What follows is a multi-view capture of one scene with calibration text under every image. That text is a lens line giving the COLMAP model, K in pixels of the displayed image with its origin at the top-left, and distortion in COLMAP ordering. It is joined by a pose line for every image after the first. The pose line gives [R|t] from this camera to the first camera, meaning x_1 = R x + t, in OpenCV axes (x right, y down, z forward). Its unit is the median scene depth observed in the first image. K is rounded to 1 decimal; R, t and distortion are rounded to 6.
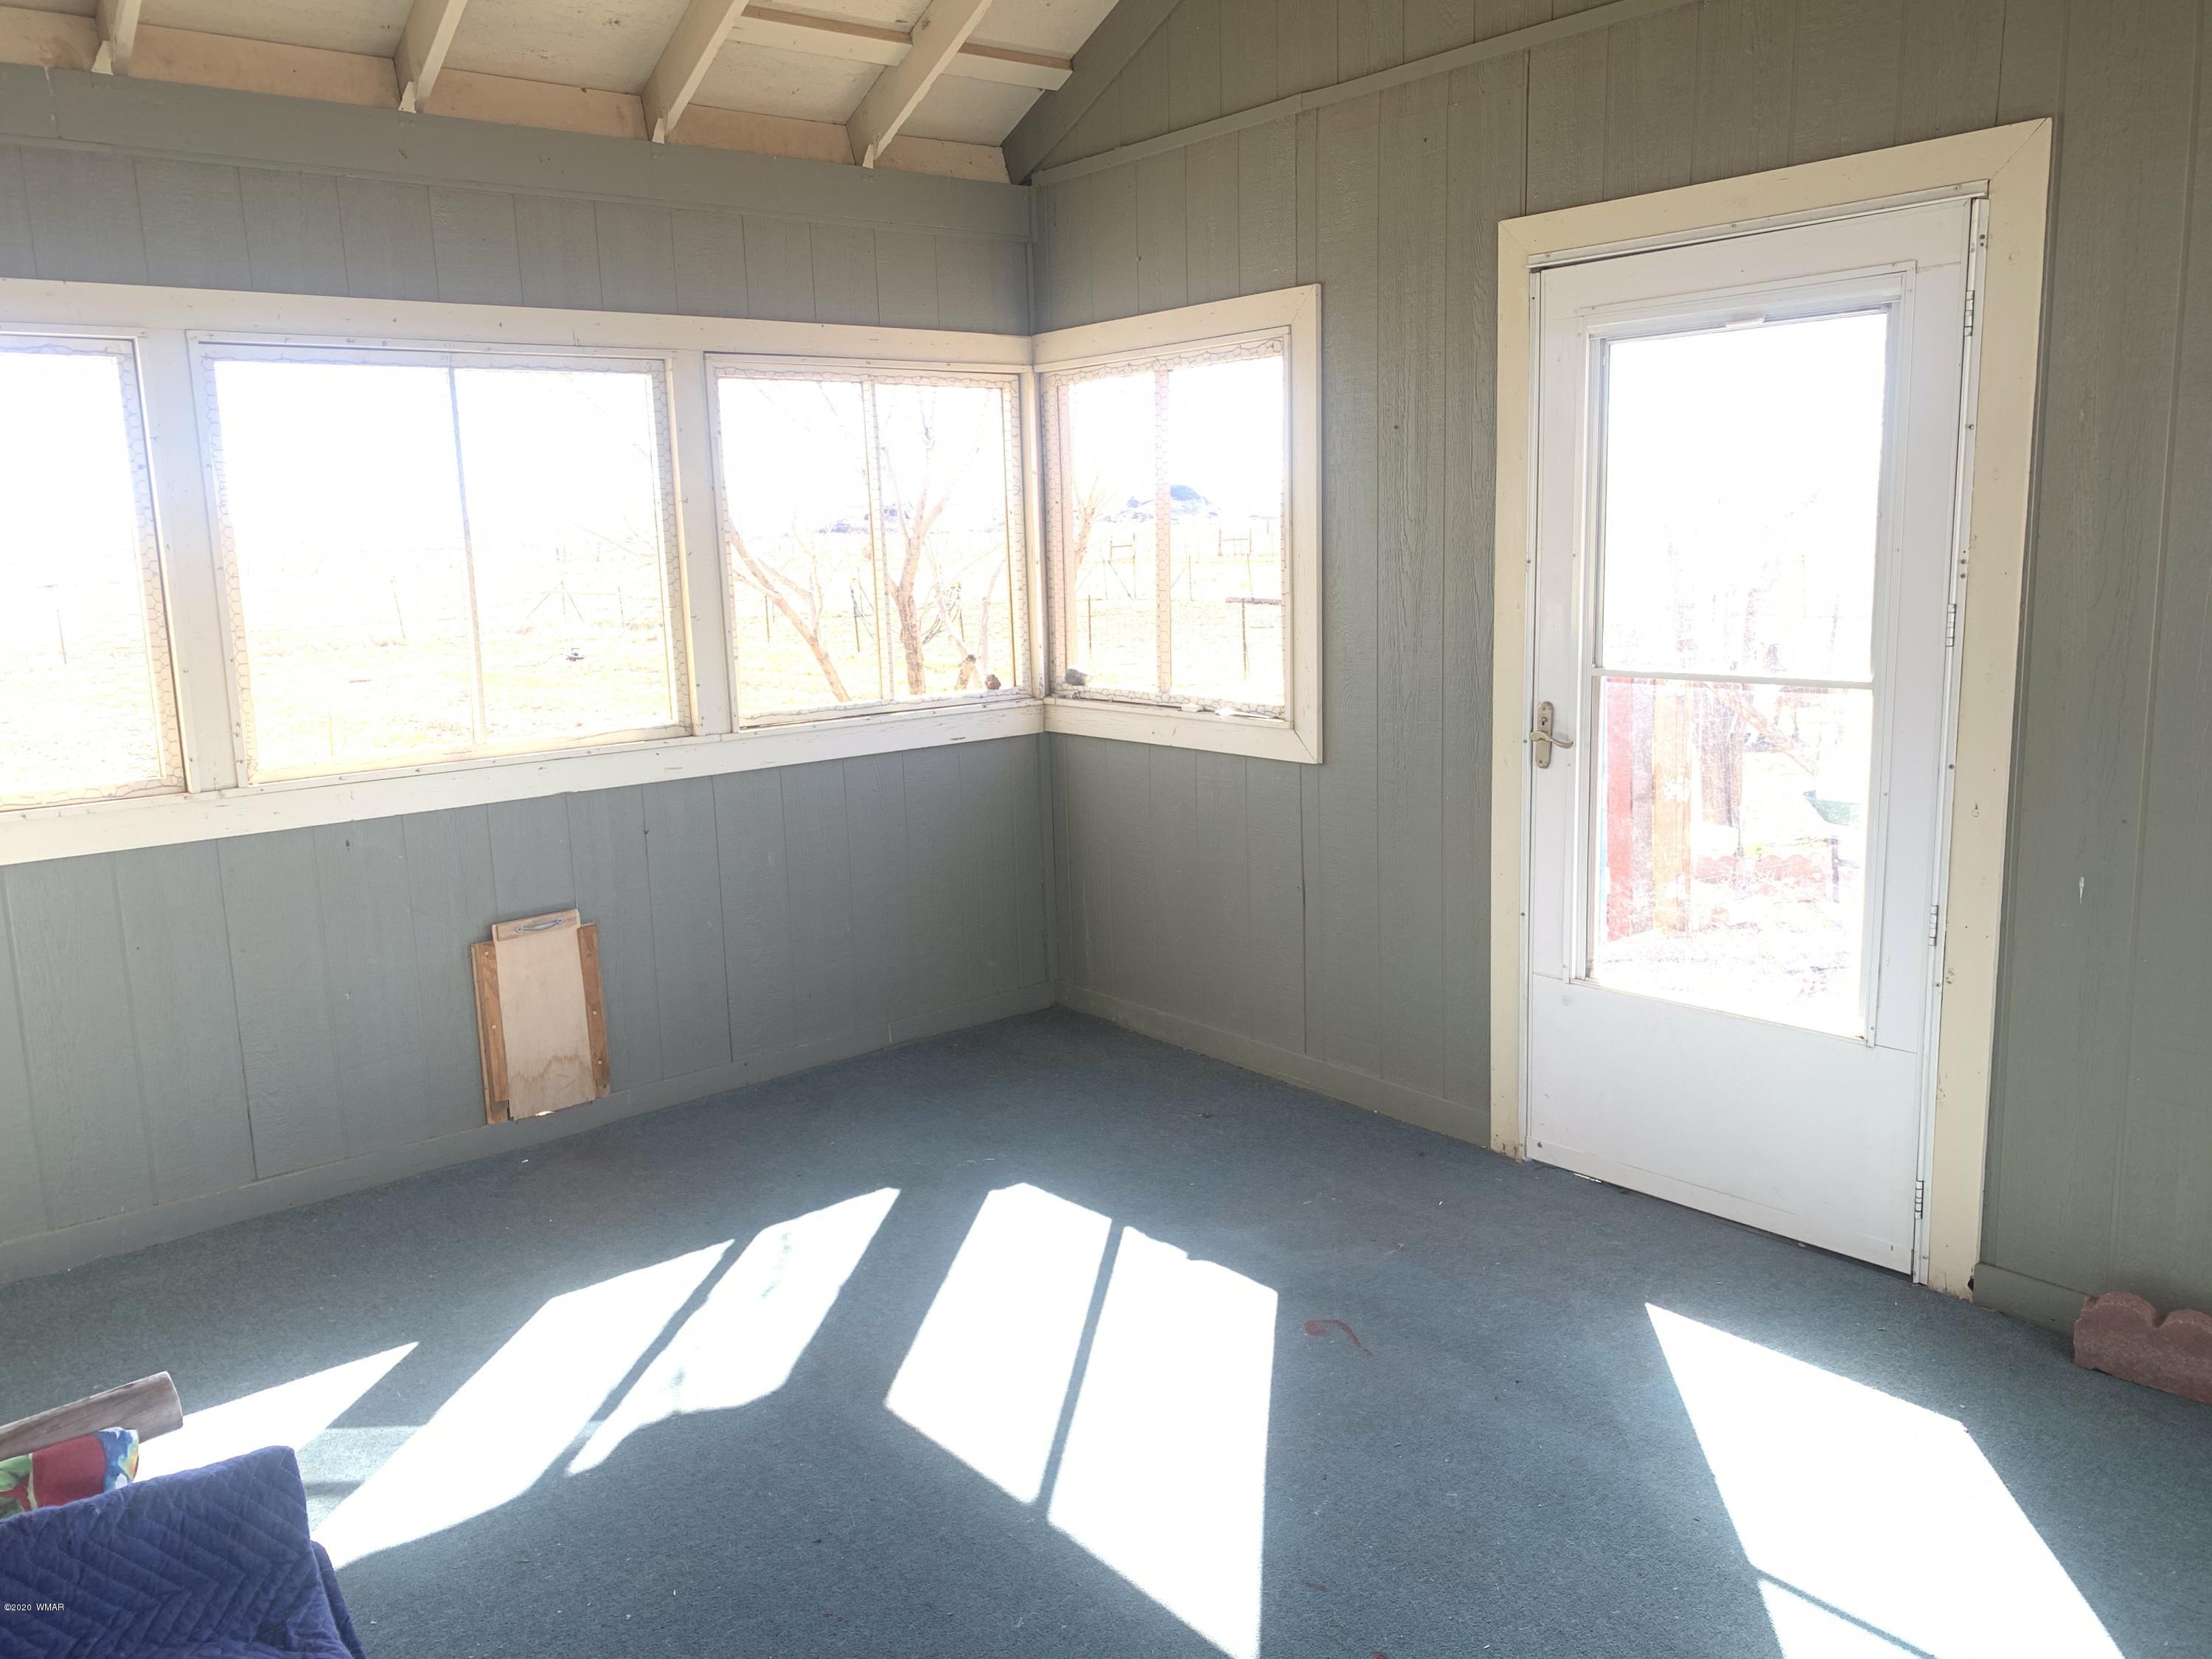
lens RADIAL K [[1691.7, 0, 1095.1], [0, 1691.7, 824.5], [0, 0, 1]] dist [0.035631, -0.037173]
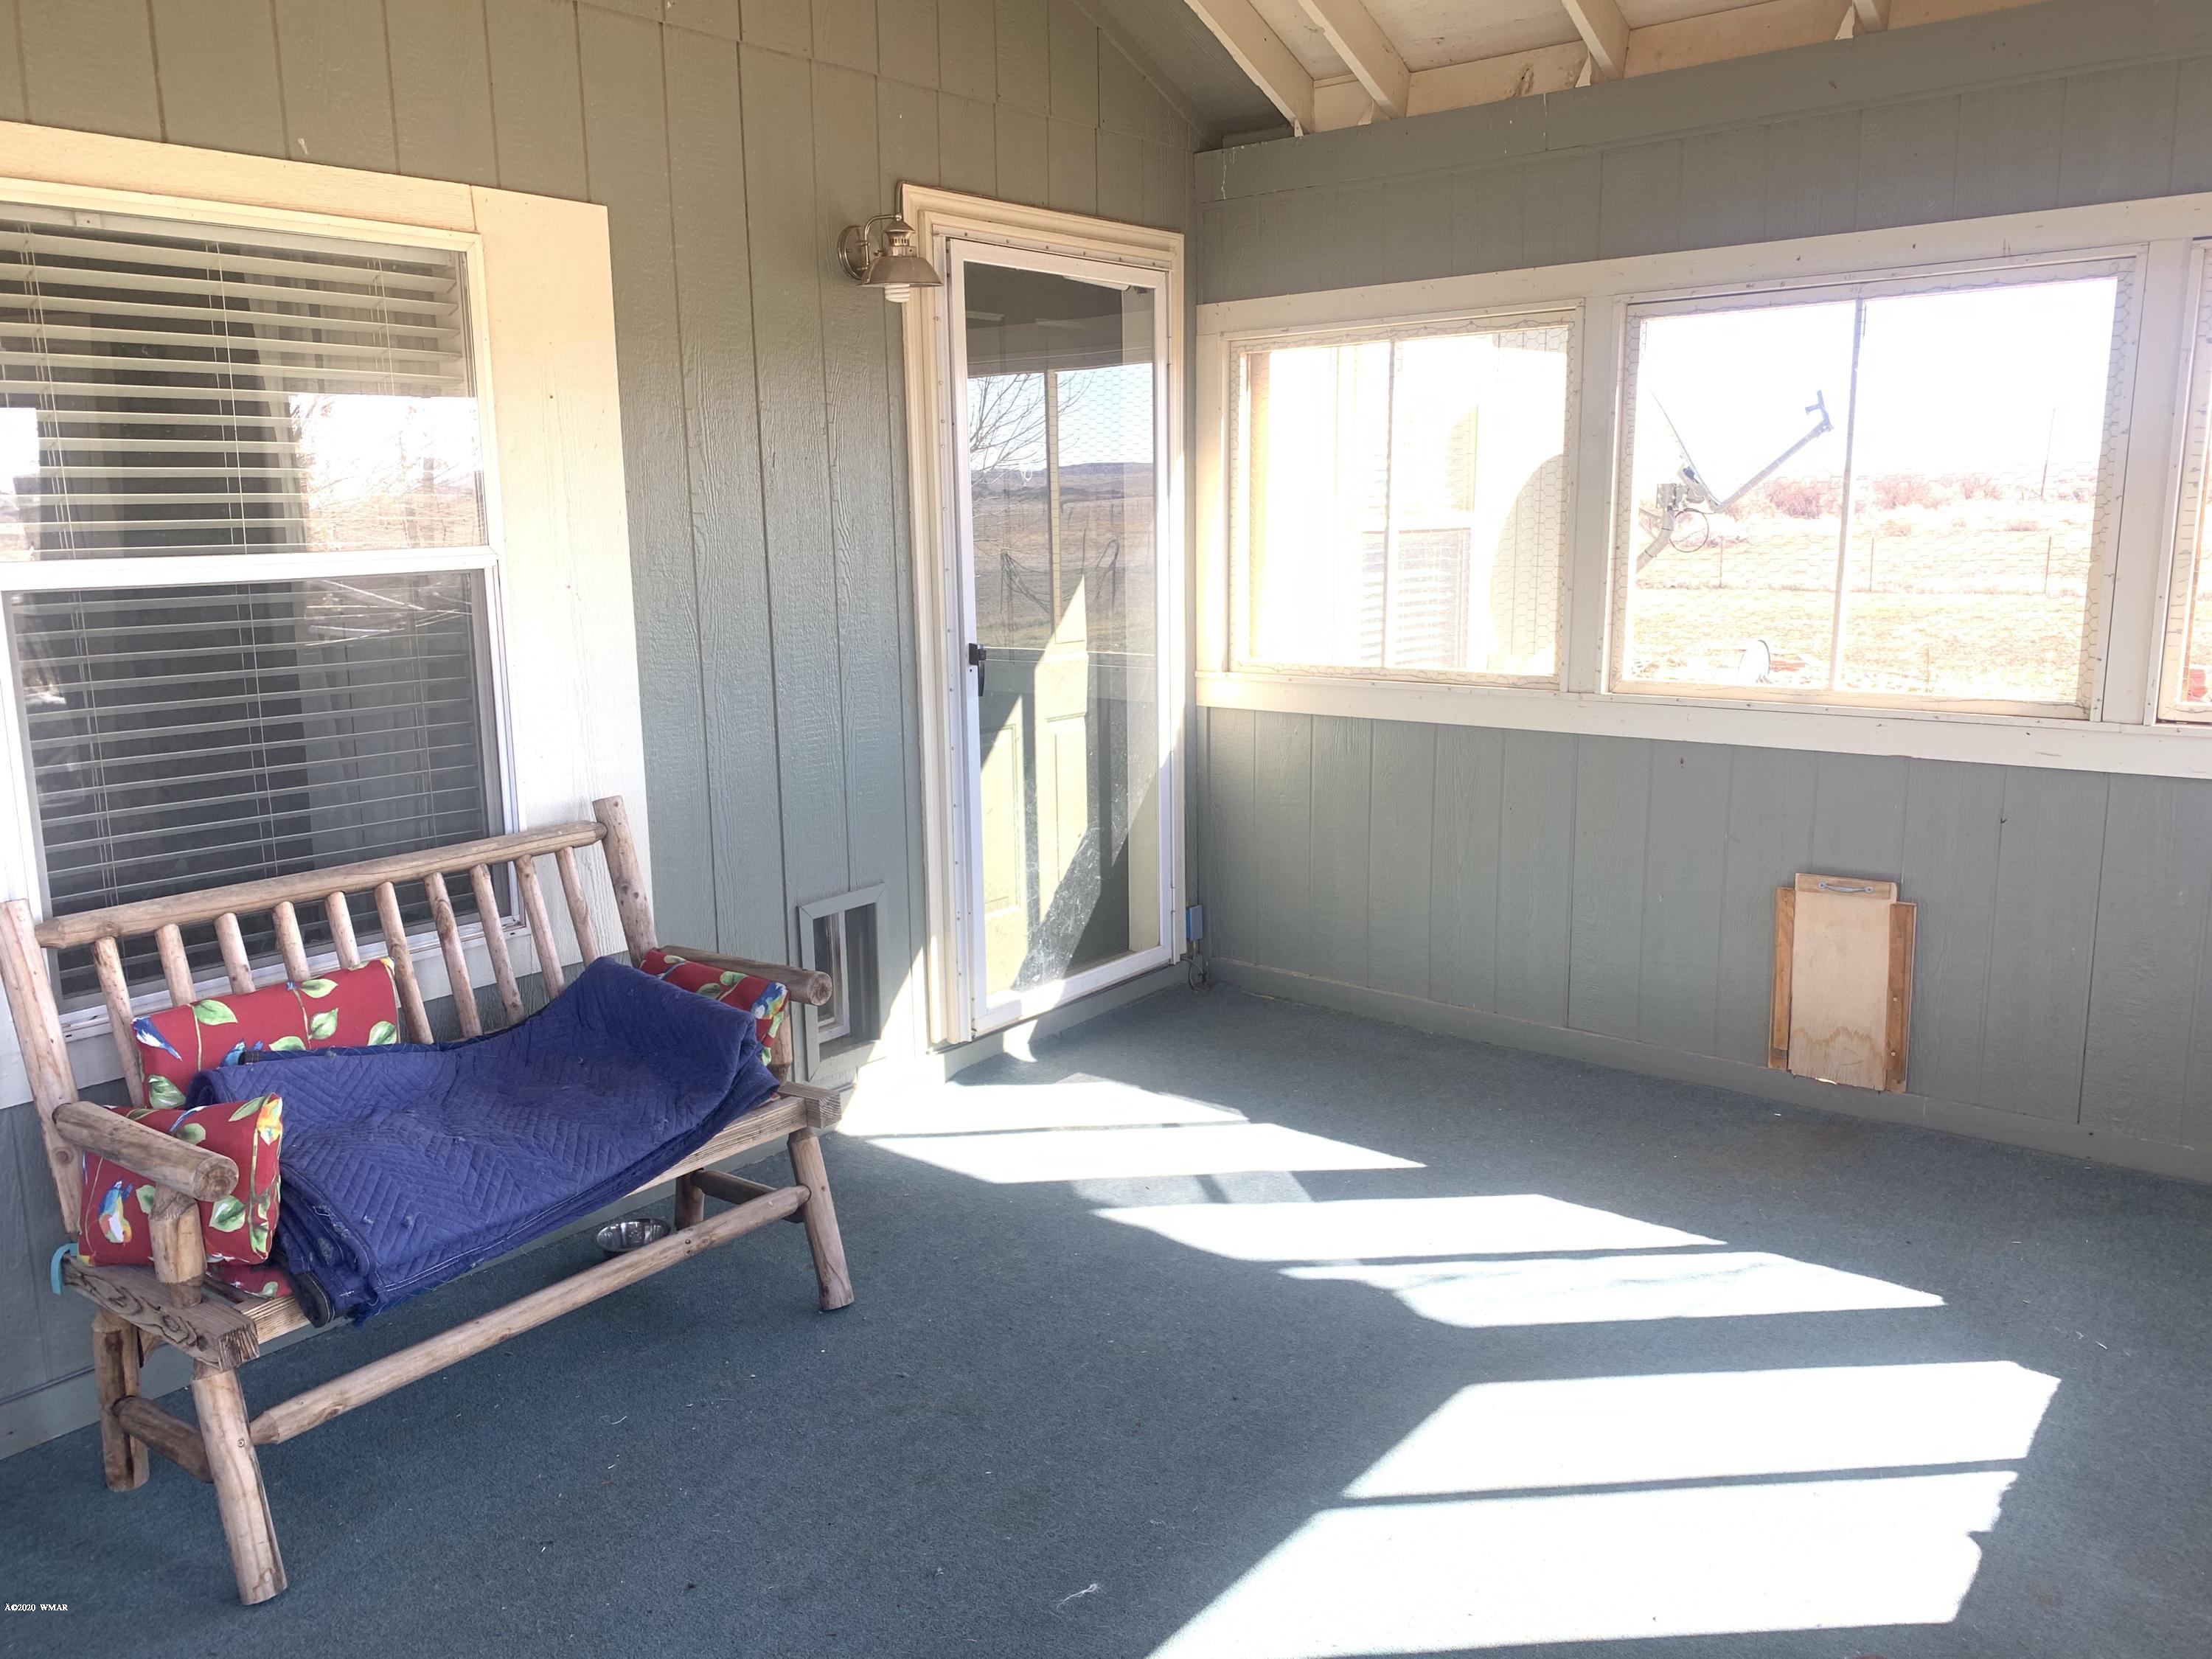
lens RADIAL K [[1691.7, 0, 1095.5], [0, 1691.7, 834.7], [0, 0, 1]] dist [0.035631, -0.037173]
pose [[0.191711, 0.219448, -0.956603, 0.547581], [-0.158868, 0.968767, 0.190400, -0.092822], [0.968508, 0.115472, 0.220586, 0.417579]]
